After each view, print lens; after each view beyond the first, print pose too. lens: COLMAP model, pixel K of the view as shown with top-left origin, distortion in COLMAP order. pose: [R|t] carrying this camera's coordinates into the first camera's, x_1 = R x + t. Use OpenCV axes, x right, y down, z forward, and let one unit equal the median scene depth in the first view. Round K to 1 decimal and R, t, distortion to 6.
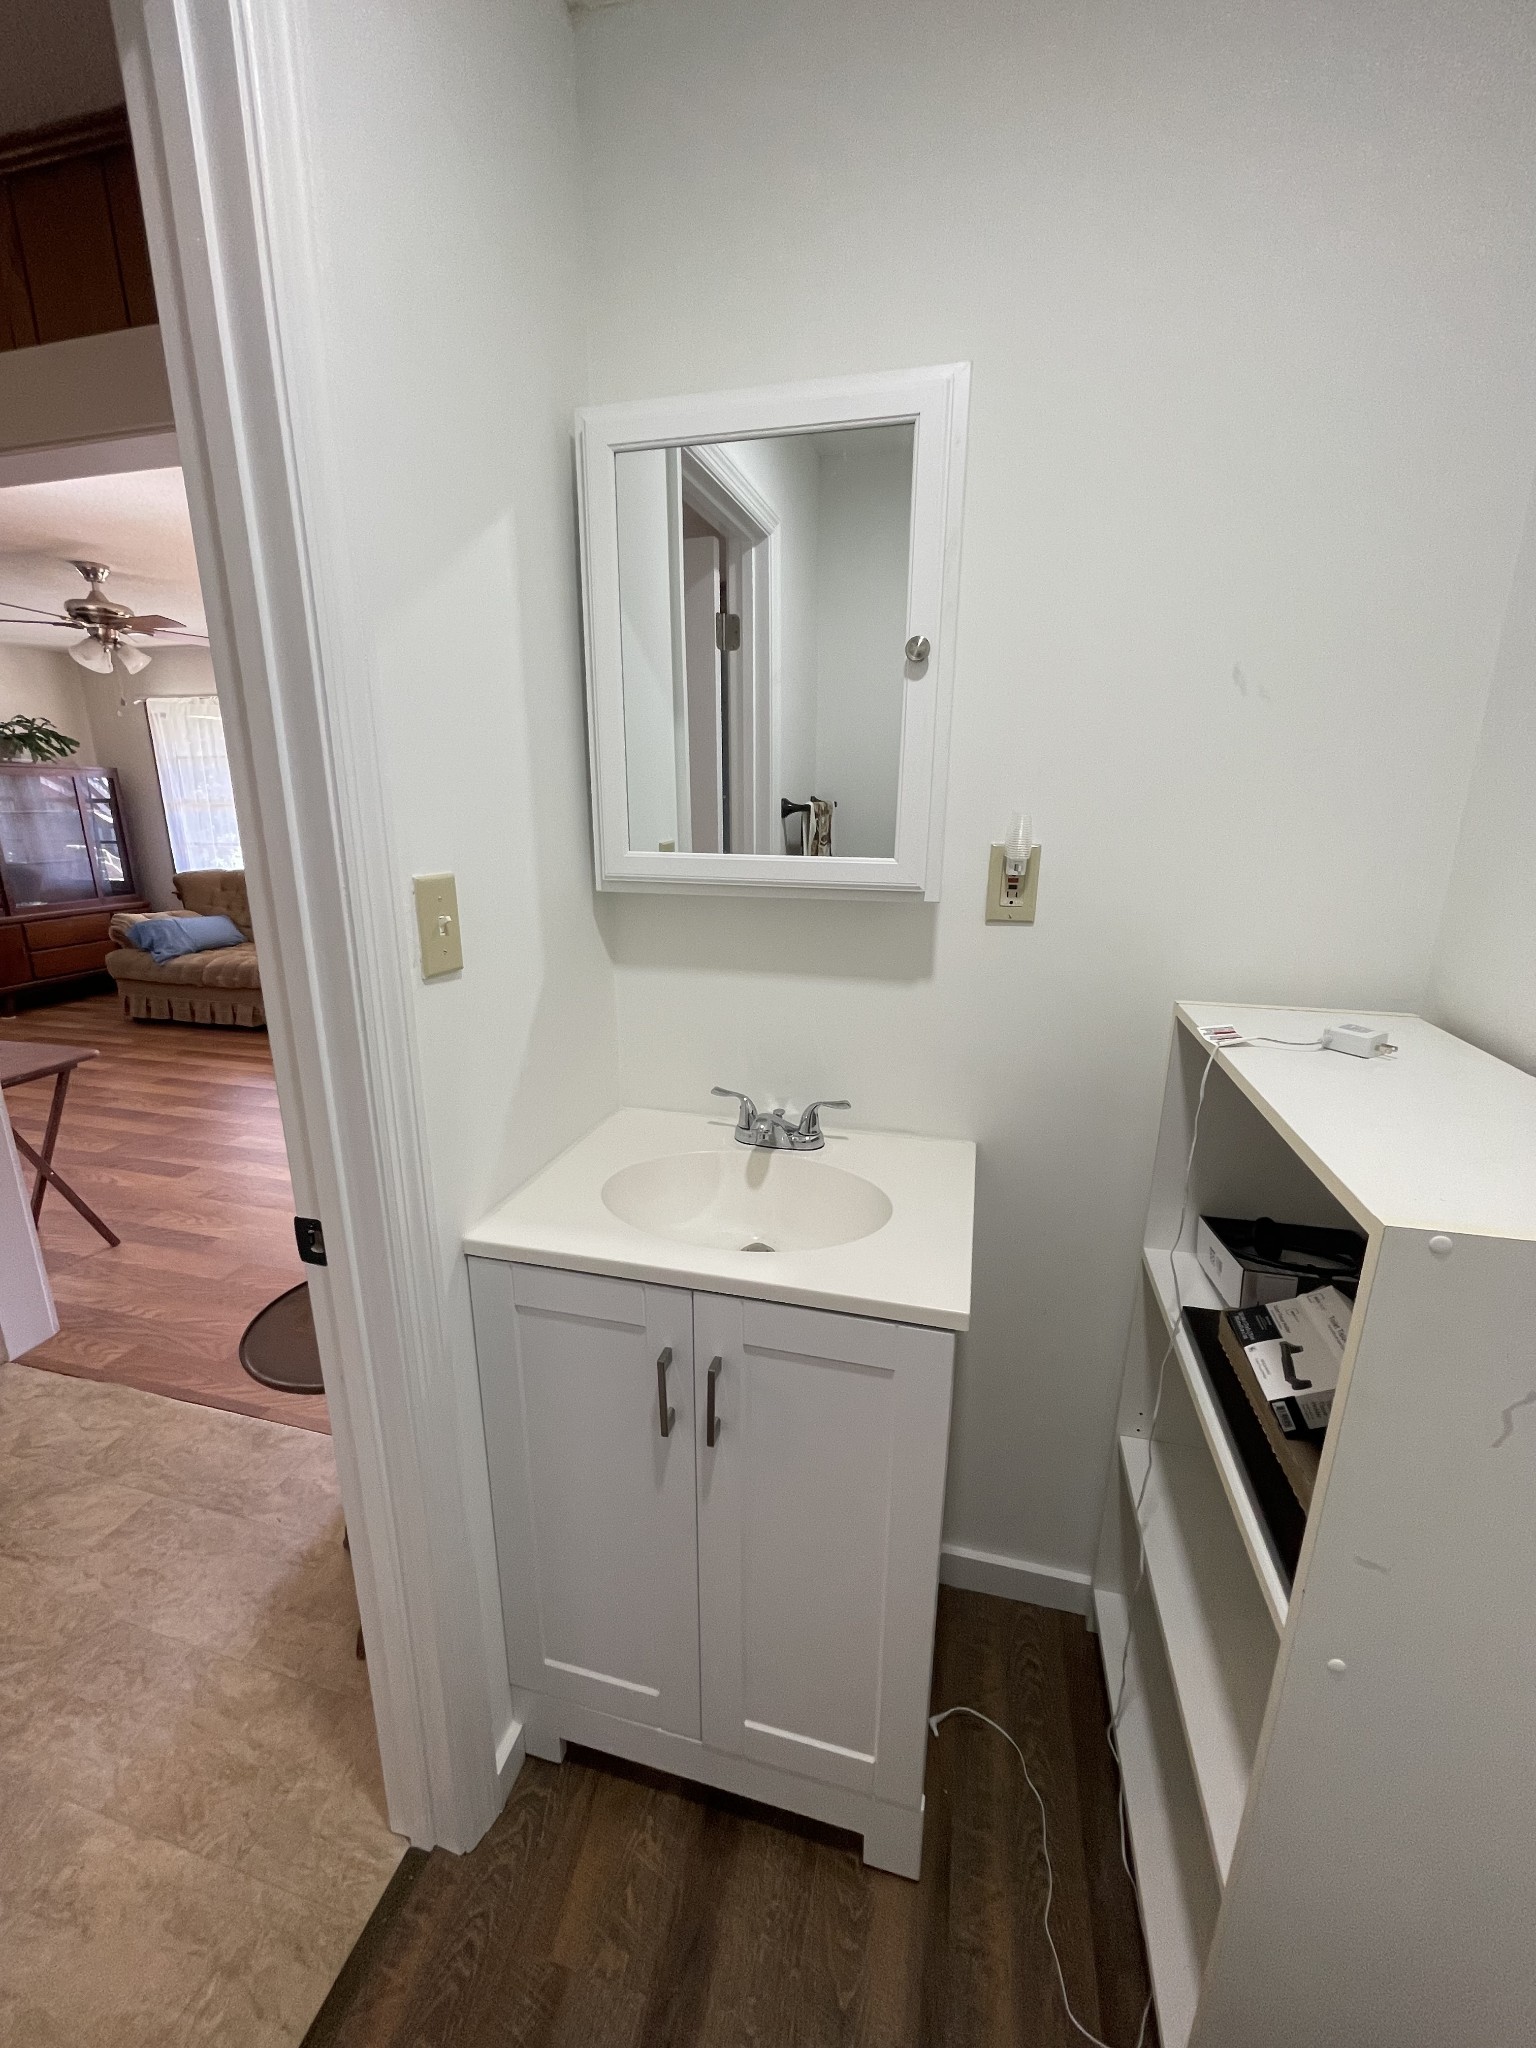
lens RADIAL K [[827.5, 0, 765.6], [0, 827.5, 1023.1], [0, 0, 1]] dist [0.001070, 0.000052]
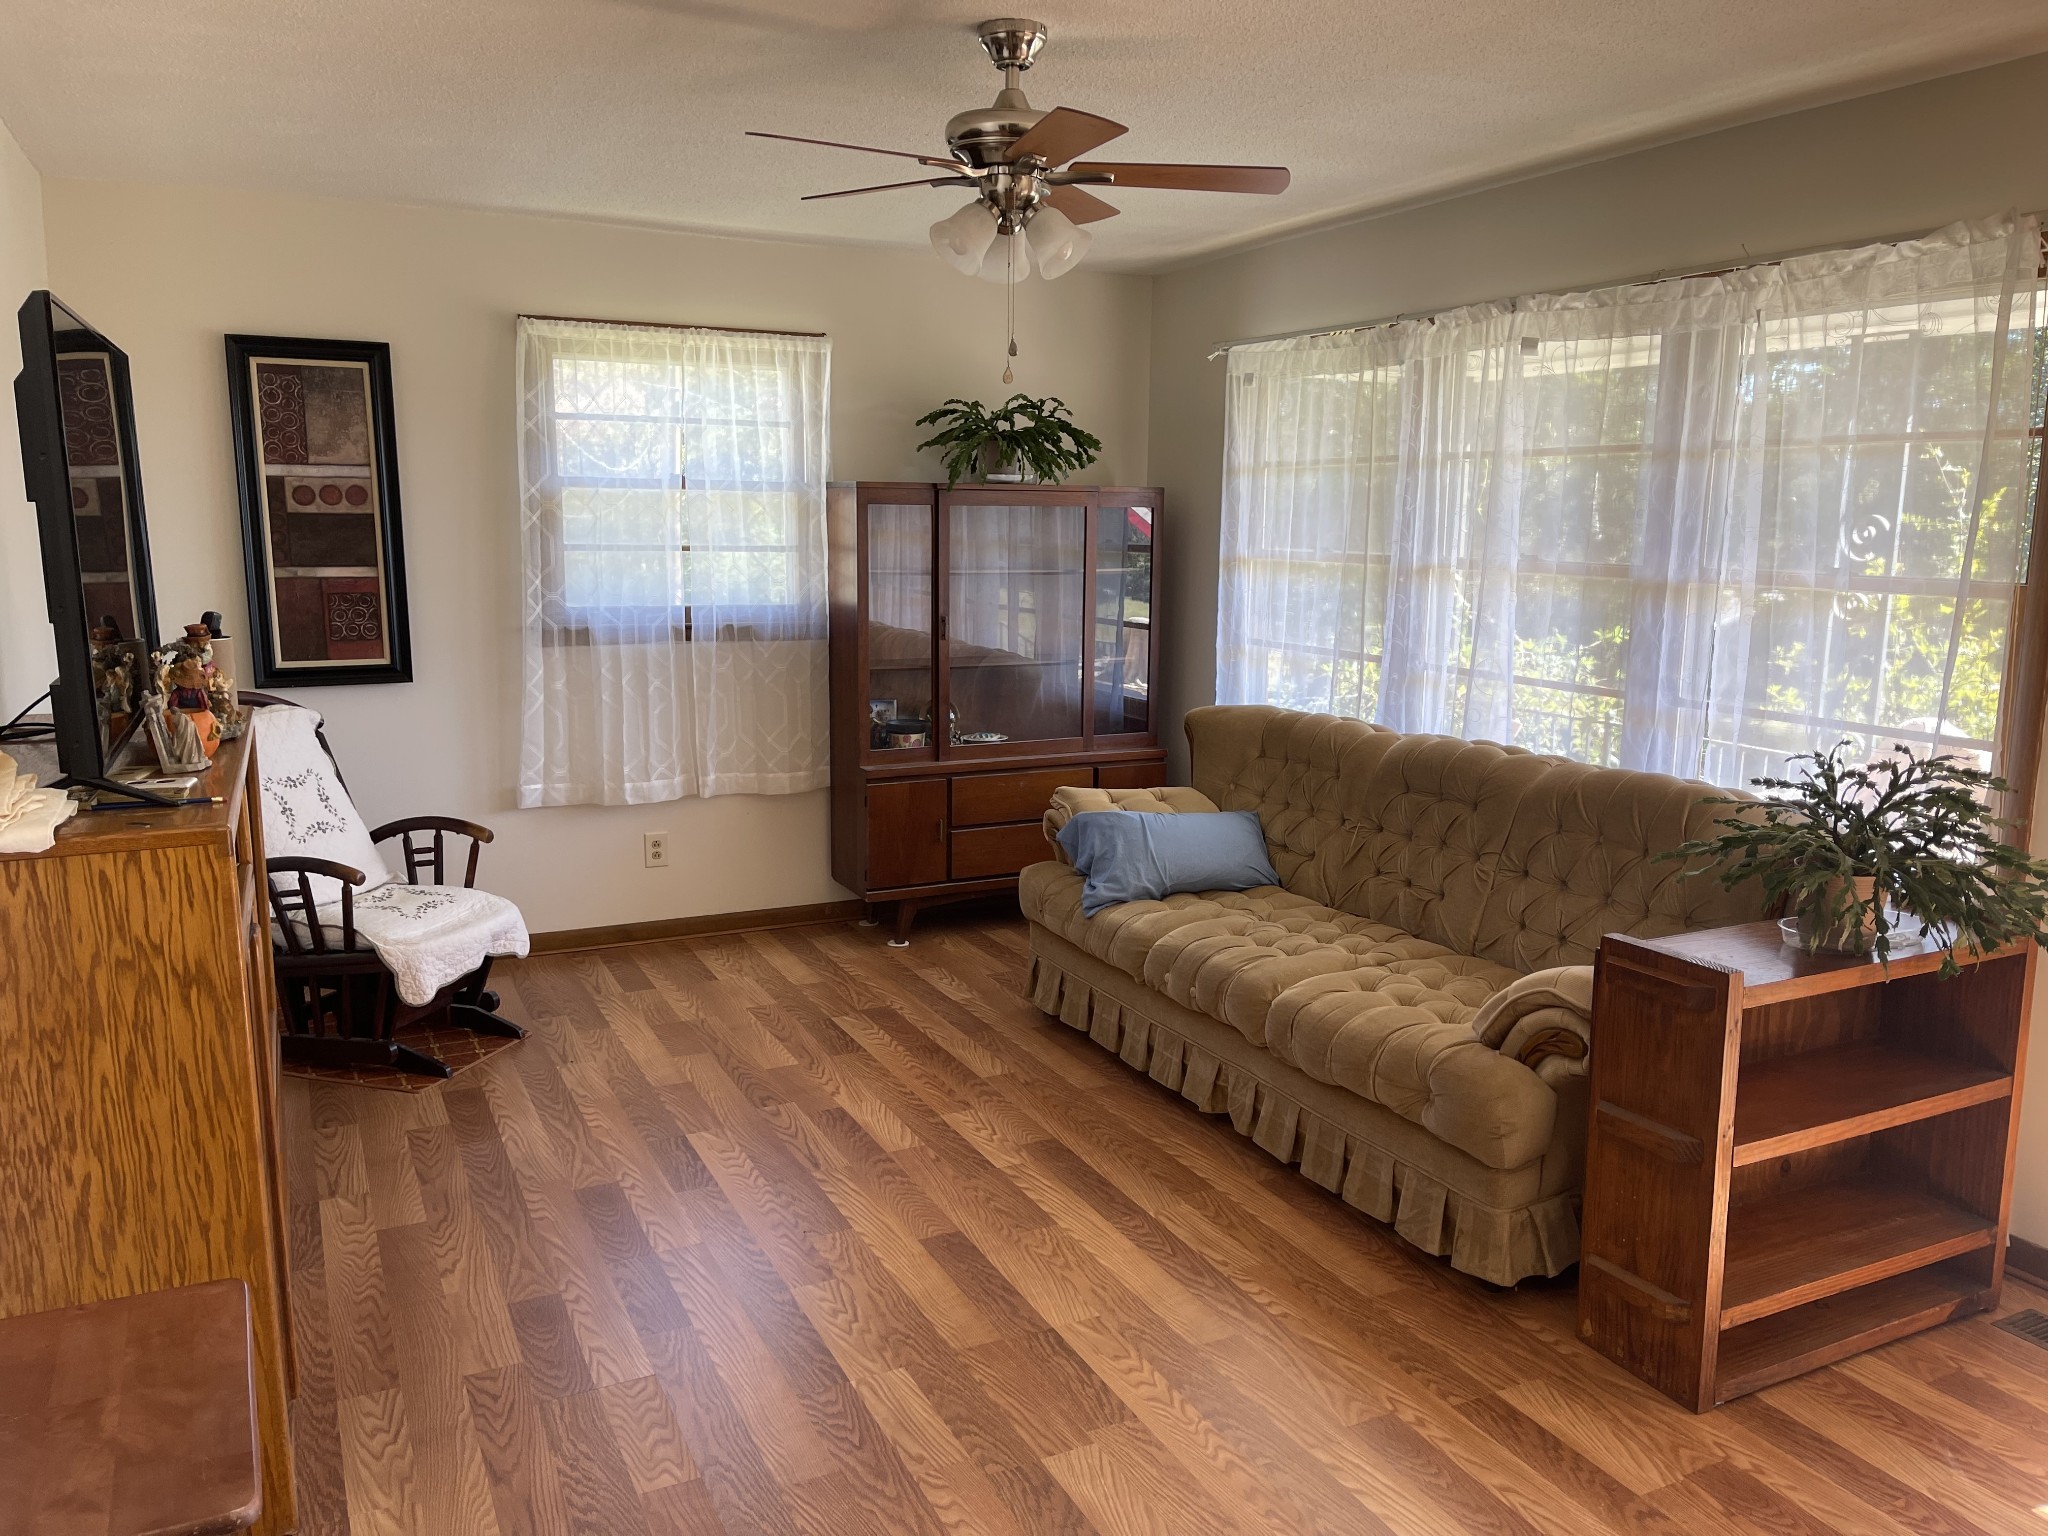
lens RADIAL K [[1524.3, 0, 1023.9], [0, 1524.3, 774.4], [0, 0, 1]] dist [0.010732, 0.000420]
pose [[0.647682, 0.130550, -0.750643, -0.134840], [-0.202016, 0.979374, -0.003976, -0.134282], [0.734641, 0.154217, 0.660696, 0.405465]]
